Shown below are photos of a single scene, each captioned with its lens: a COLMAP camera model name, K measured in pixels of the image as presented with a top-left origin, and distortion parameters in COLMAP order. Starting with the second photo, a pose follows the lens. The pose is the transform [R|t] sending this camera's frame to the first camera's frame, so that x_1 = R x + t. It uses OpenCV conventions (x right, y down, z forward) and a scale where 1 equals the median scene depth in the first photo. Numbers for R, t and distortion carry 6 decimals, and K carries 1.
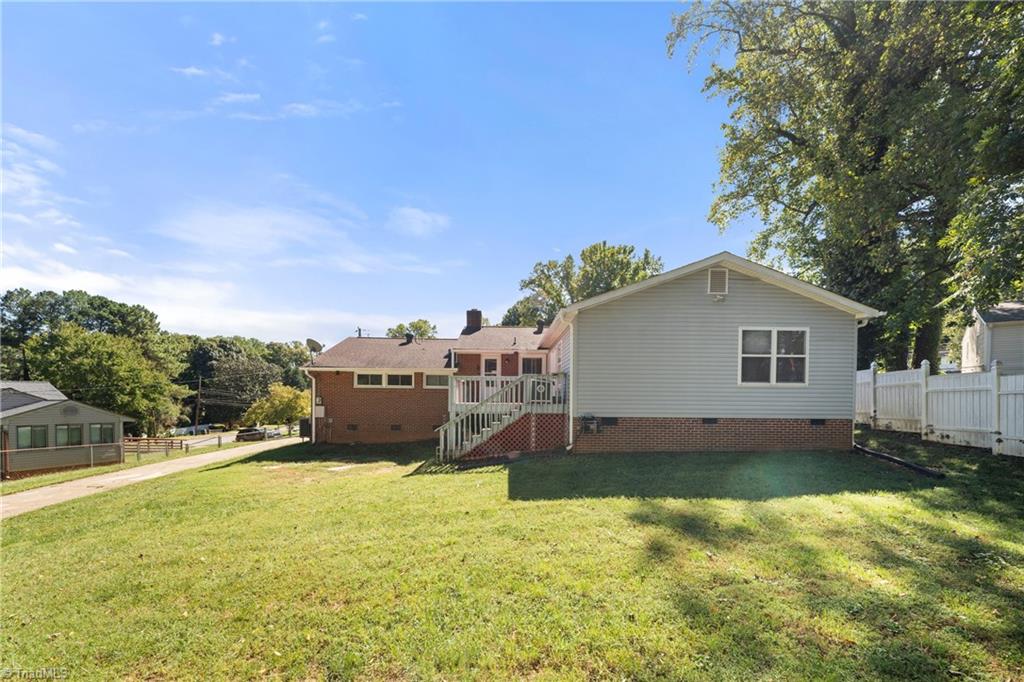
lens RADIAL K [[374.5, 0, 513.3], [0, 374.5, 411.7], [0, 0, 1]] dist [-0.007061, -0.000244]
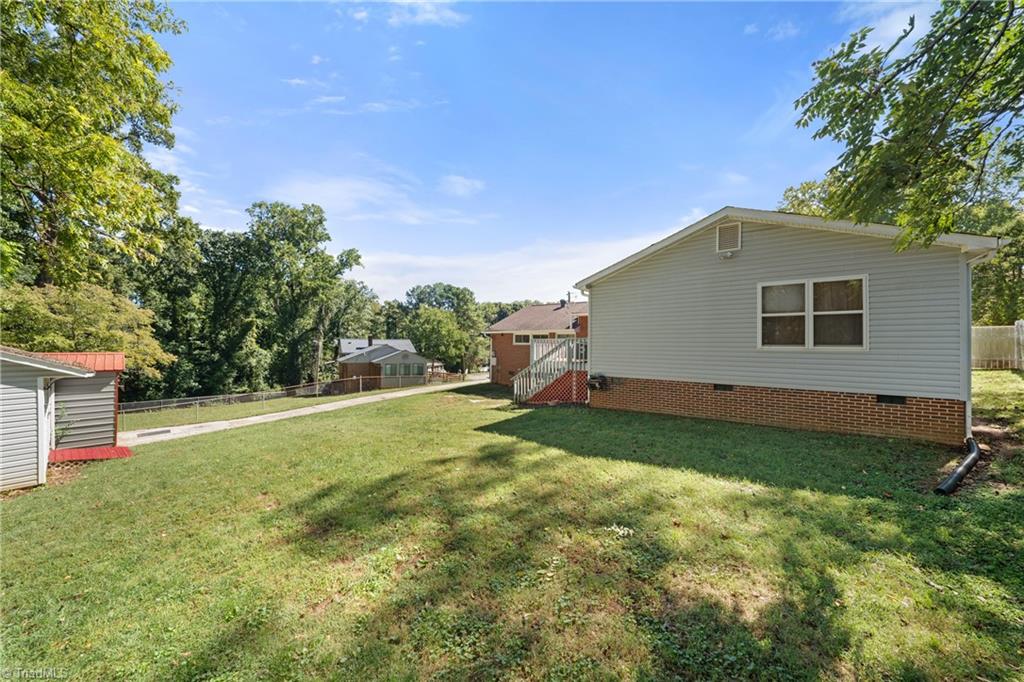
lens RADIAL K [[360.5, 0, 515.8], [0, 360.5, 343.6], [0, 0, 1]] dist [-0.001419, -0.000279]
pose [[0.758736, -0.002394, -0.651394, 0.718417], [-0.023000, 0.999271, -0.030462, -0.044496], [0.650992, 0.038095, 0.758128, -0.016286]]
